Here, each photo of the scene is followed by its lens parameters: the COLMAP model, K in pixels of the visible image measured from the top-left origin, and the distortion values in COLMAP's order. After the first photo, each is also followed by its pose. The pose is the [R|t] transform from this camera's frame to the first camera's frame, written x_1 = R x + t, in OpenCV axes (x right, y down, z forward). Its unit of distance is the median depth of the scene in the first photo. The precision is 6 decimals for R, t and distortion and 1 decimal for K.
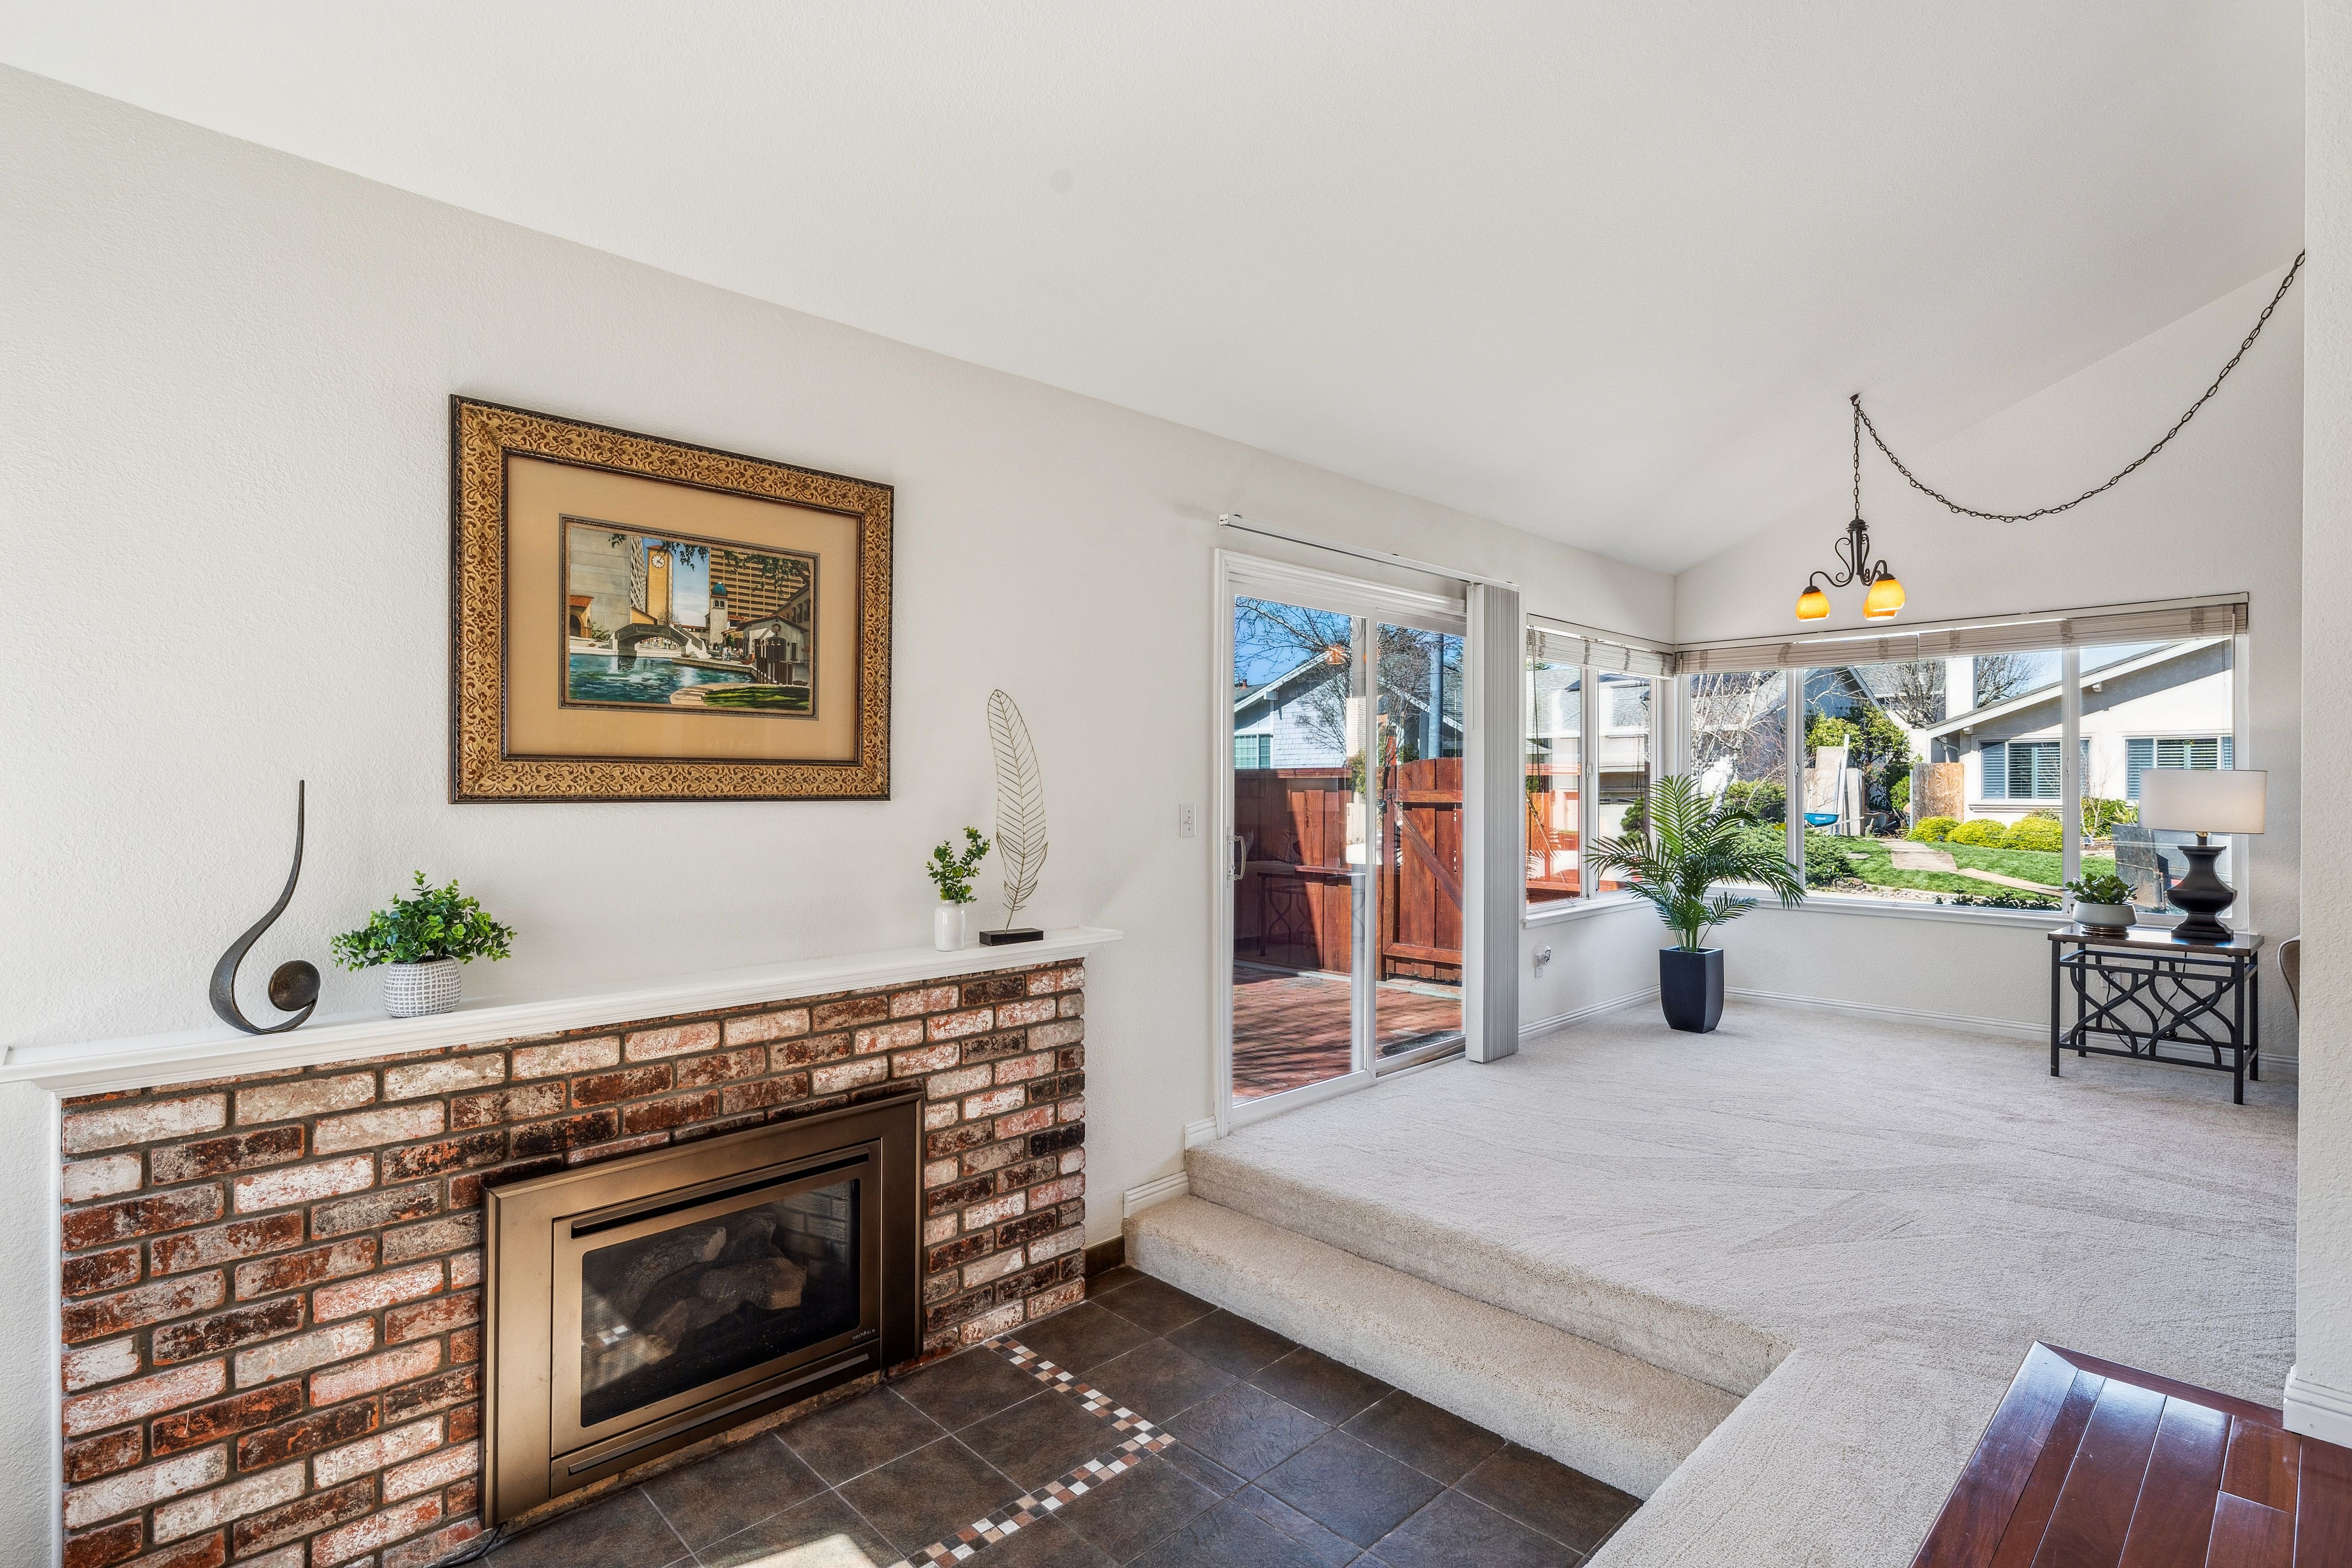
lens RADIAL K [[1120.5, 0, 1165.9], [0, 1120.5, 785.1], [0, 0, 1]] dist [-0.002386, 0.000709]
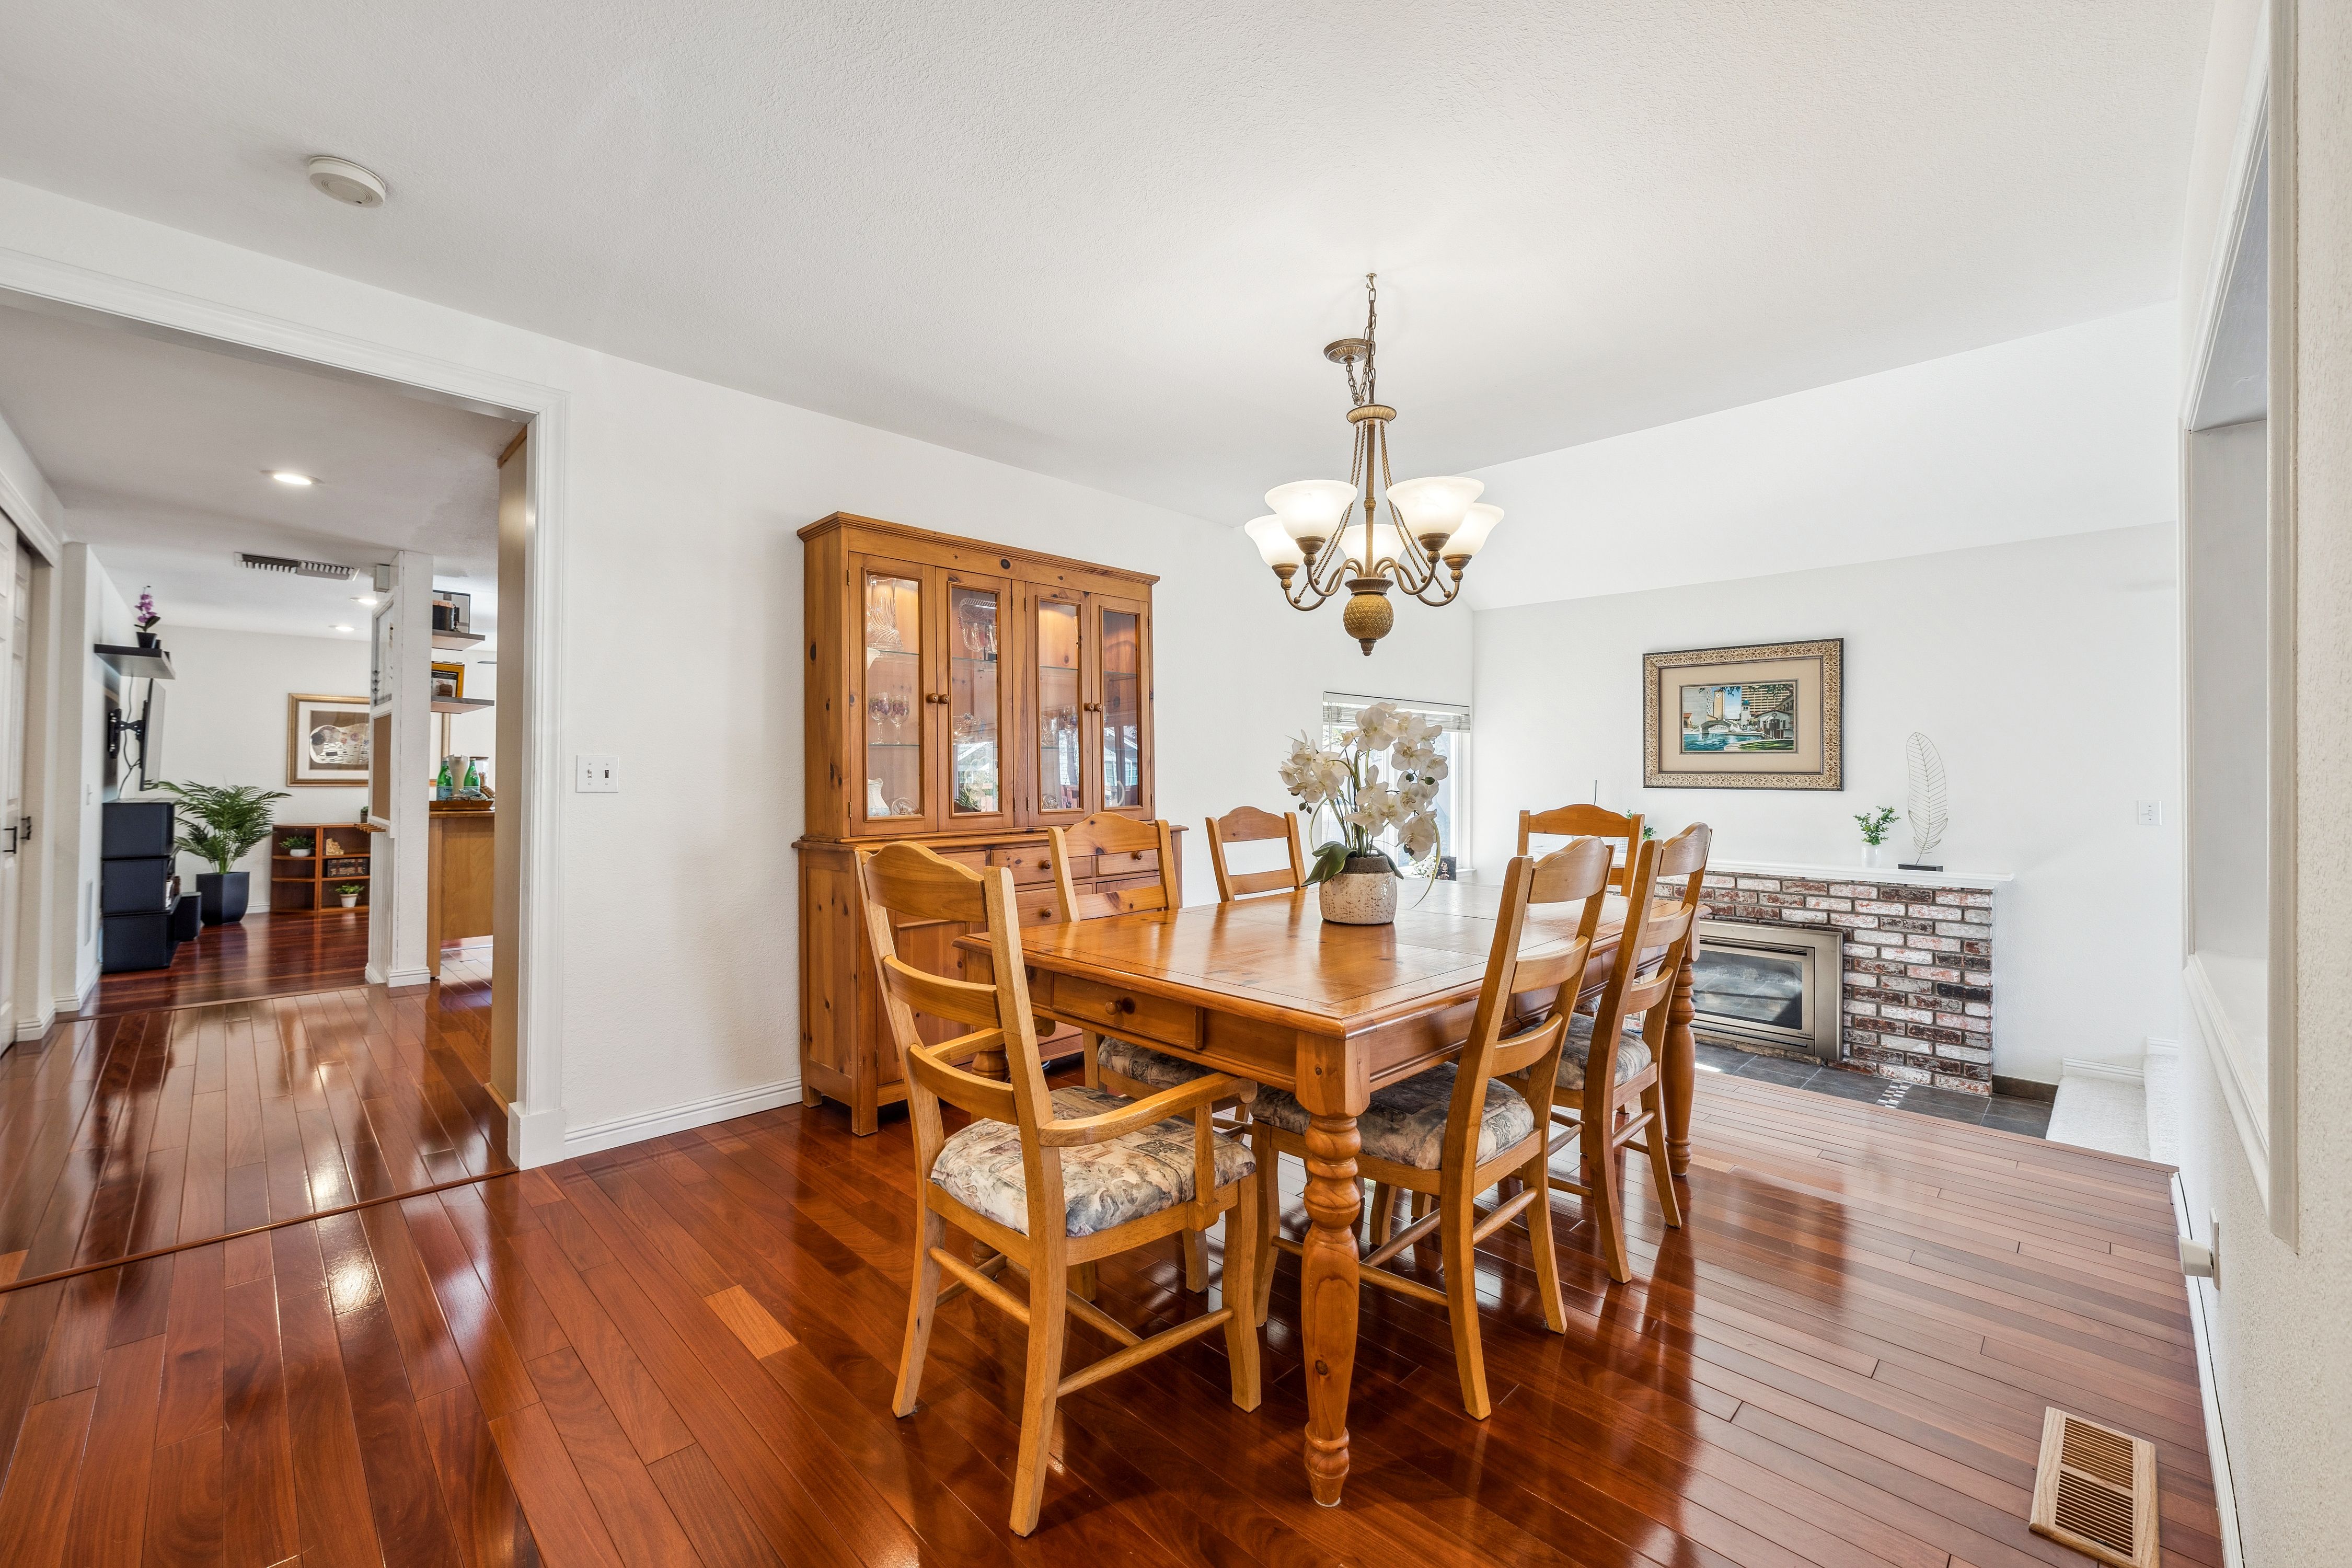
lens RADIAL K [[960.1, 0, 1164.3], [0, 960.1, 771.6], [0, 0, 1]] dist [0.002151, -0.000186]
pose [[0.036839, -0.000782, -0.999321, 1.455092], [-0.003977, 0.999992, -0.000929, -0.015617], [0.999313, 0.004008, 0.036836, -0.300855]]
